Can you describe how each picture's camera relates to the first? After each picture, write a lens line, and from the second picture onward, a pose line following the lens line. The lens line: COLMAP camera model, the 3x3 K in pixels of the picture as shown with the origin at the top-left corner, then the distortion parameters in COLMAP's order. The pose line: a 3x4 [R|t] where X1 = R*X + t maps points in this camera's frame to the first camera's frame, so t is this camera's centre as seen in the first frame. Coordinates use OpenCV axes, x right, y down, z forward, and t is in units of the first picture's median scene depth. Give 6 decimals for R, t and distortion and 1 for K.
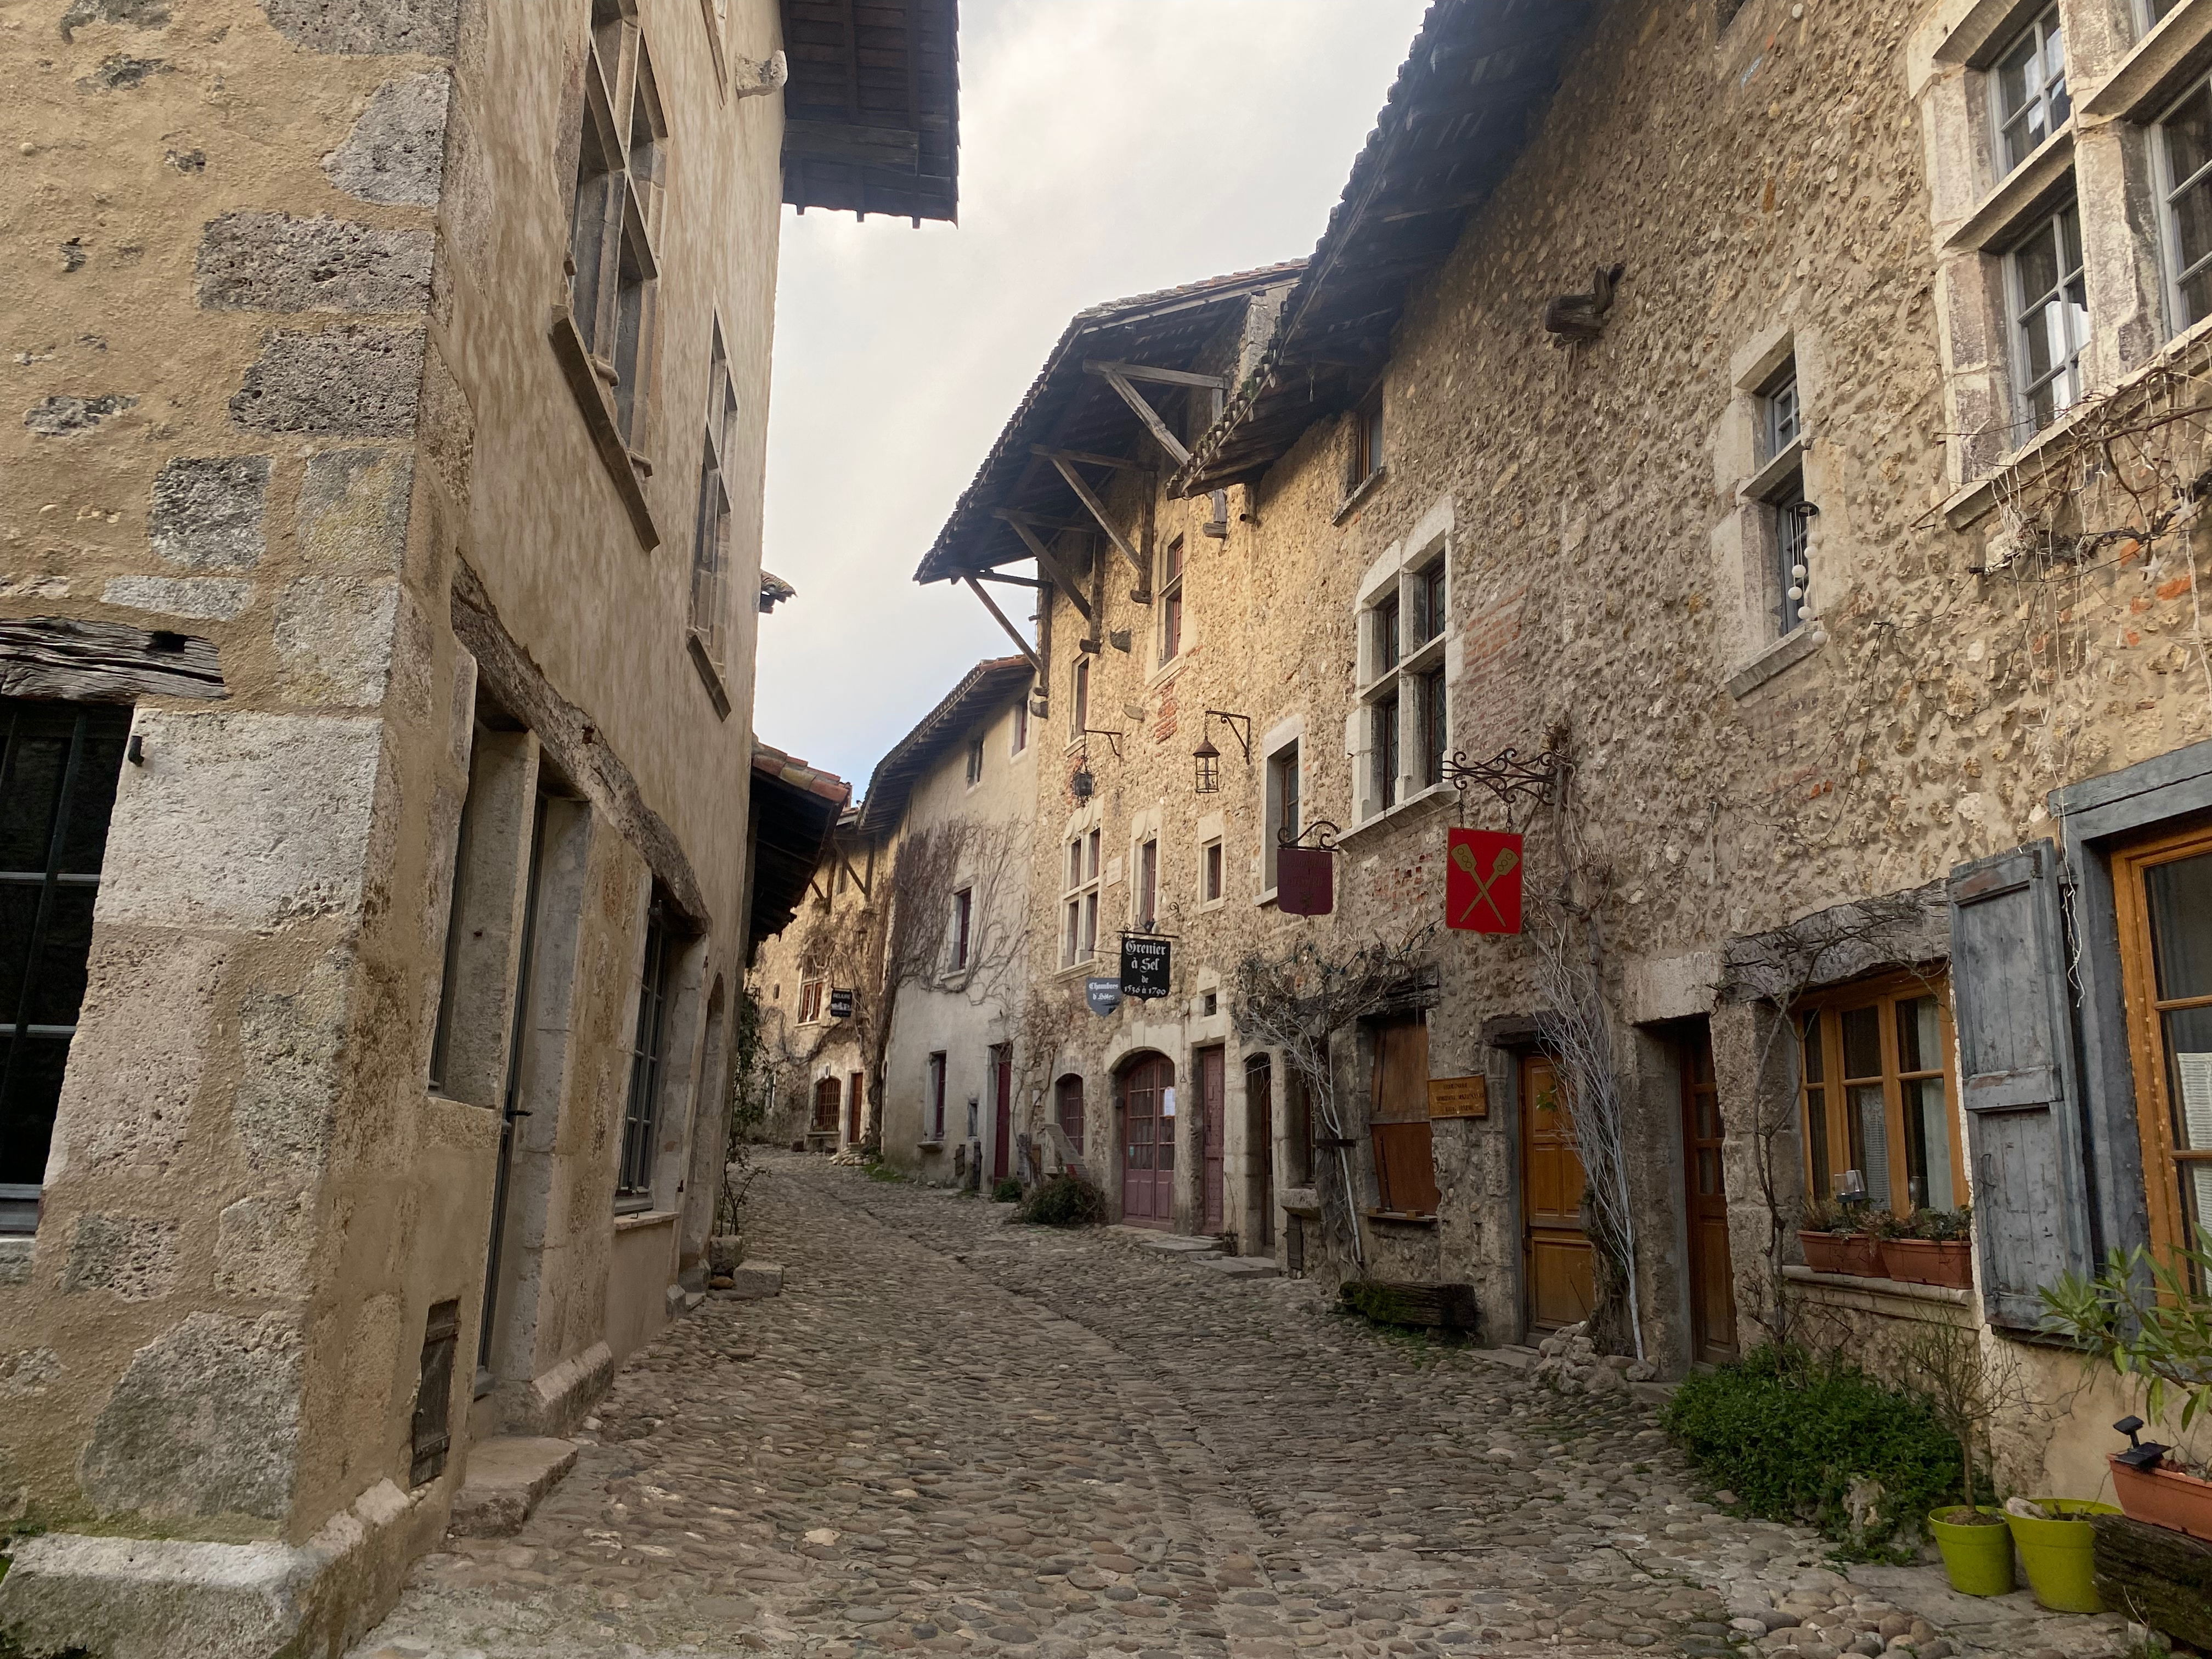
lens RADIAL K [[1690.9, 0, 1109.6], [0, 1690.9, 814.9], [0, 0, 1]] dist [0.009486, -0.003427]
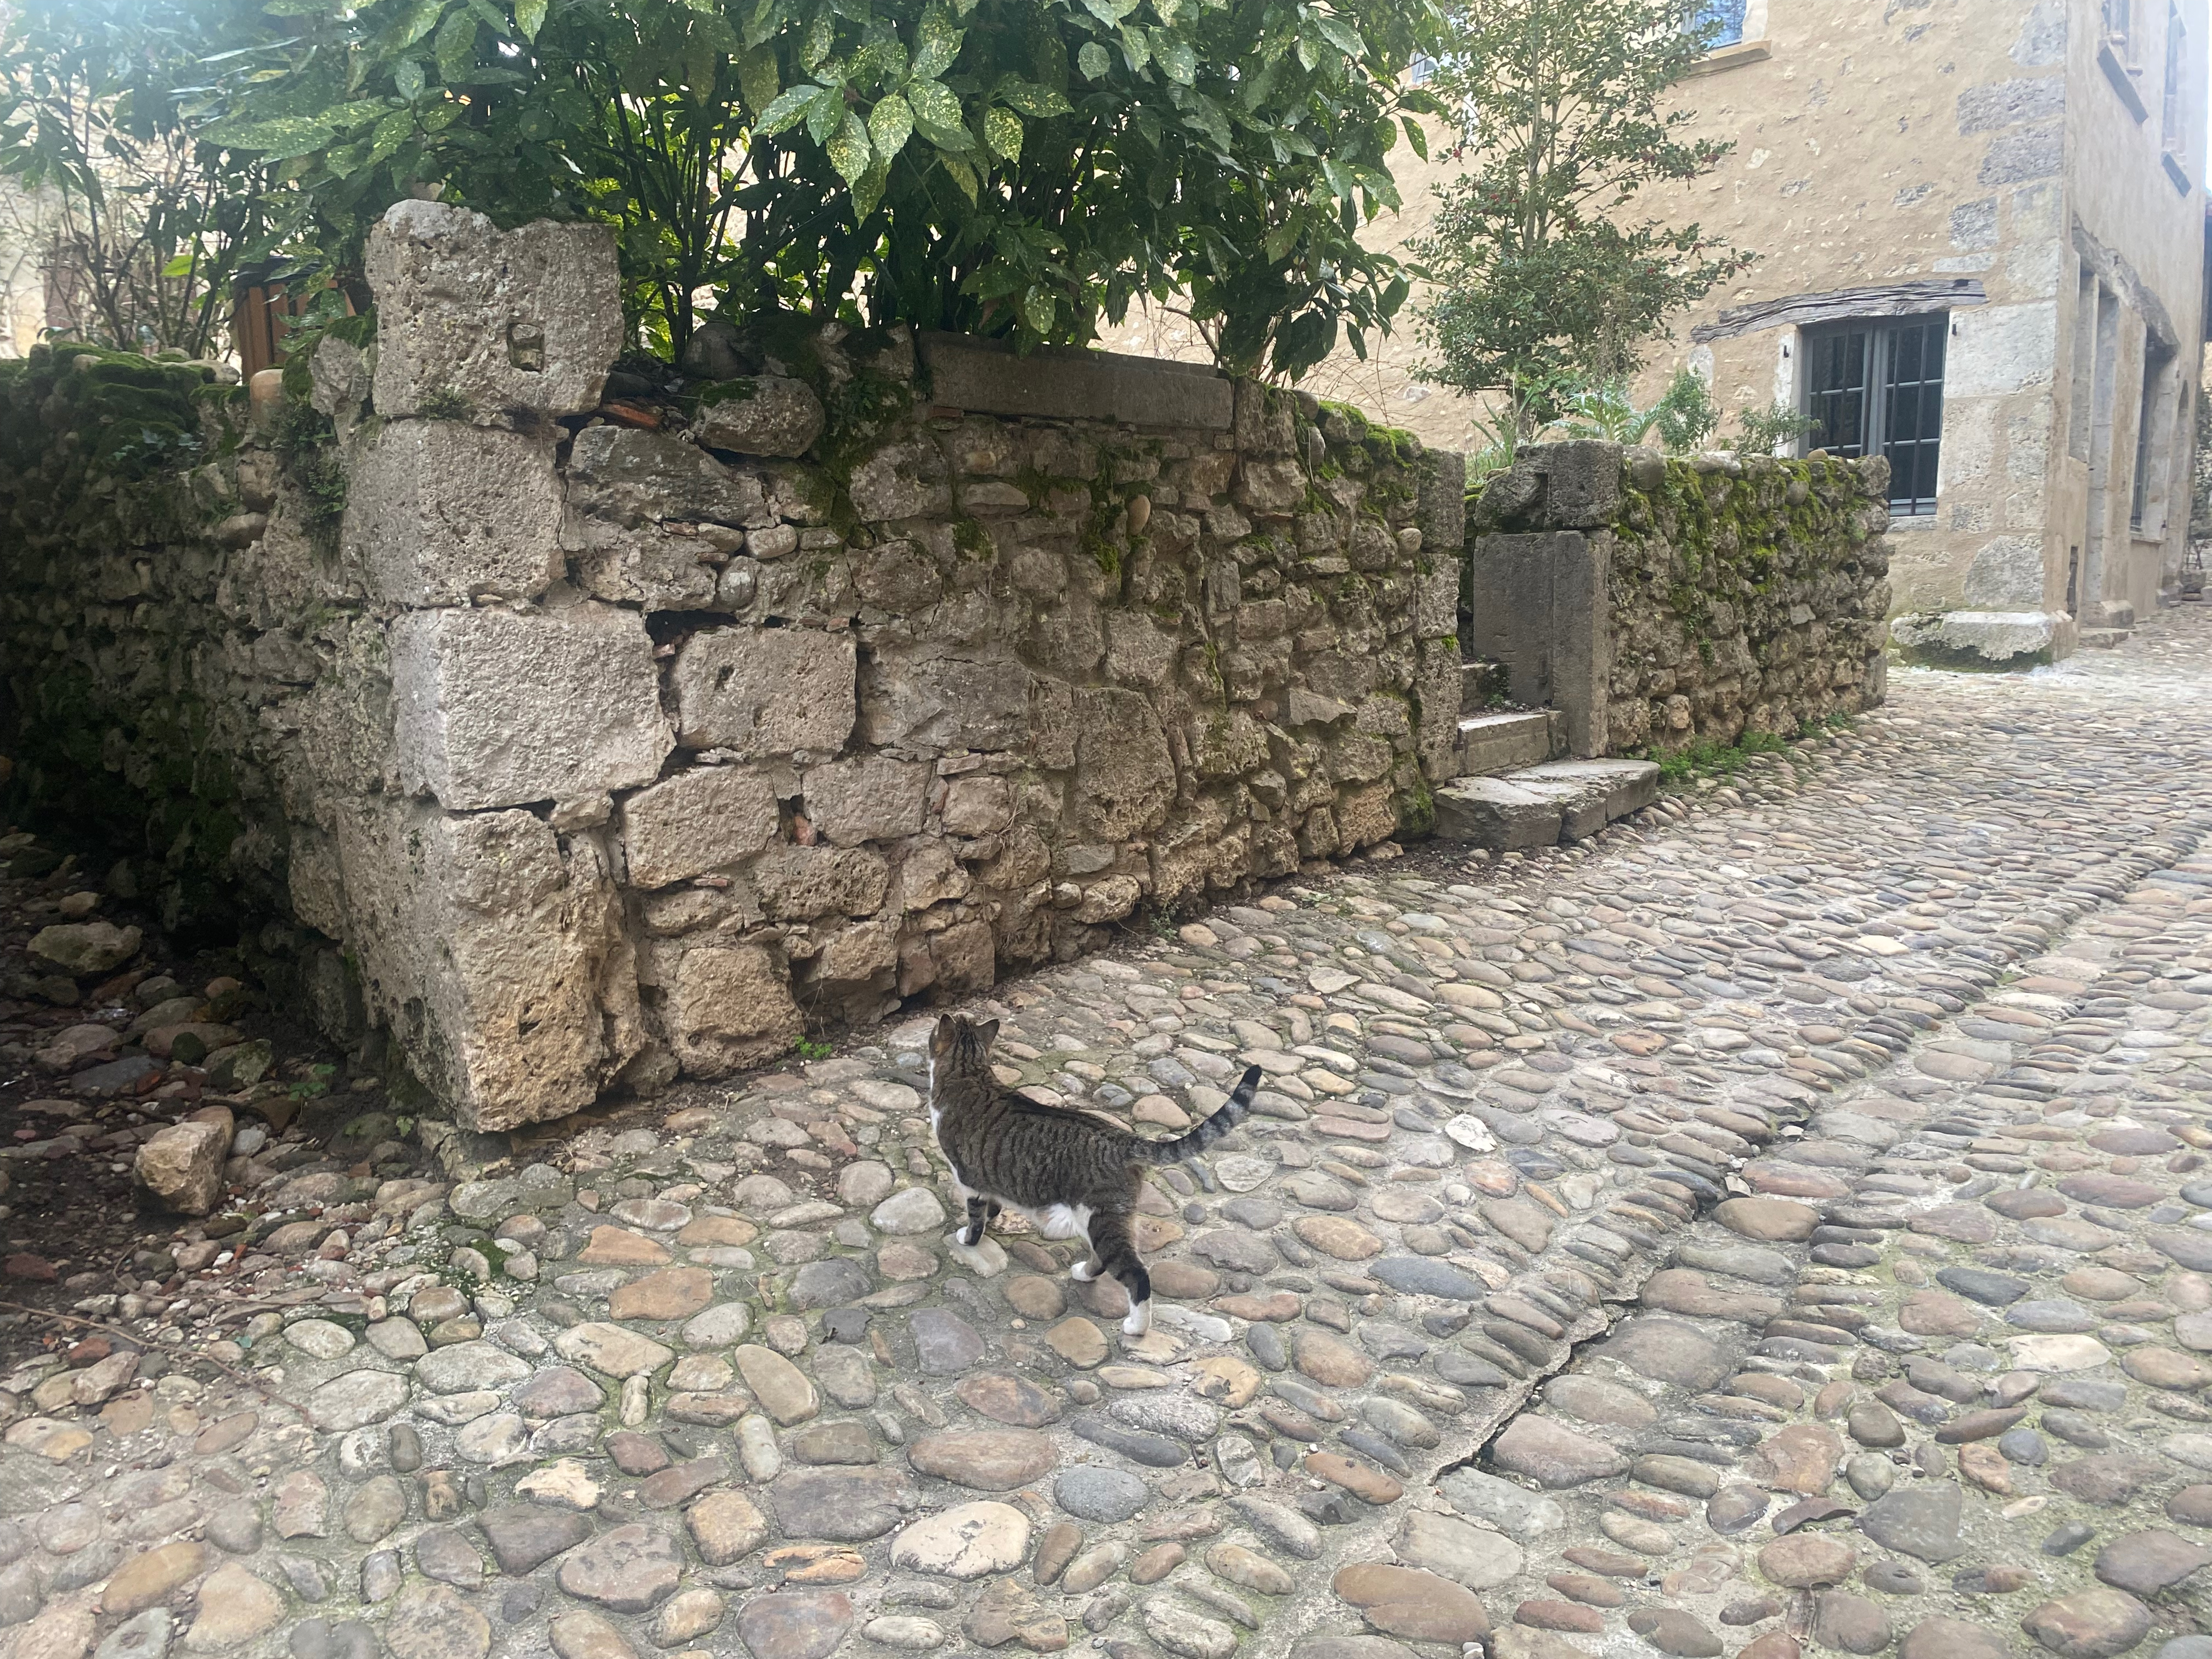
lens RADIAL K [[1690.9, 0, 1111.5], [0, 1690.9, 823.0], [0, 0, 1]] dist [0.009486, -0.003427]
pose [[0.721998, 0.044620, -0.690455, 0.186705], [0.182595, 0.950253, 0.252346, -0.121000], [0.667367, -0.308267, 0.677933, -1.069602]]
